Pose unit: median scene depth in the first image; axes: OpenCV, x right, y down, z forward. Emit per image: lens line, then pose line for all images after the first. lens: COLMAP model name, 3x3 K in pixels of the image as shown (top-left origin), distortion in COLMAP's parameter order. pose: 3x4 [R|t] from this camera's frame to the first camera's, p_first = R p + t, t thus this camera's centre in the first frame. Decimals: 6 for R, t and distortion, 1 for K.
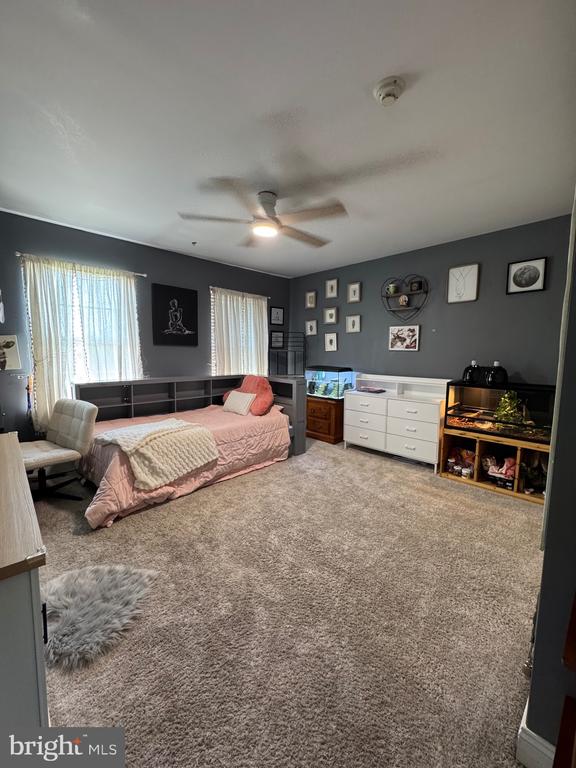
lens RADIAL K [[308.9, 0, 287.8], [0, 308.9, 381.6], [0, 0, 1]] dist [-0.008321, 0.000458]
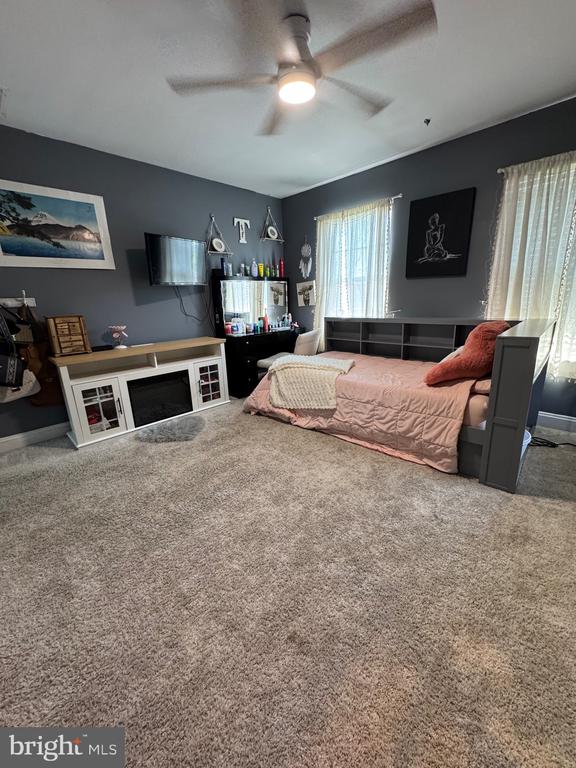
lens RADIAL K [[308.9, 0, 289.4], [0, 308.9, 382.7], [0, 0, 1]] dist [-0.008321, 0.000458]
pose [[0.035126, 0.252254, -0.967023, 0.571273], [-0.059831, 0.966416, 0.249922, -0.039937], [0.997590, 0.049079, 0.049039, 0.775294]]
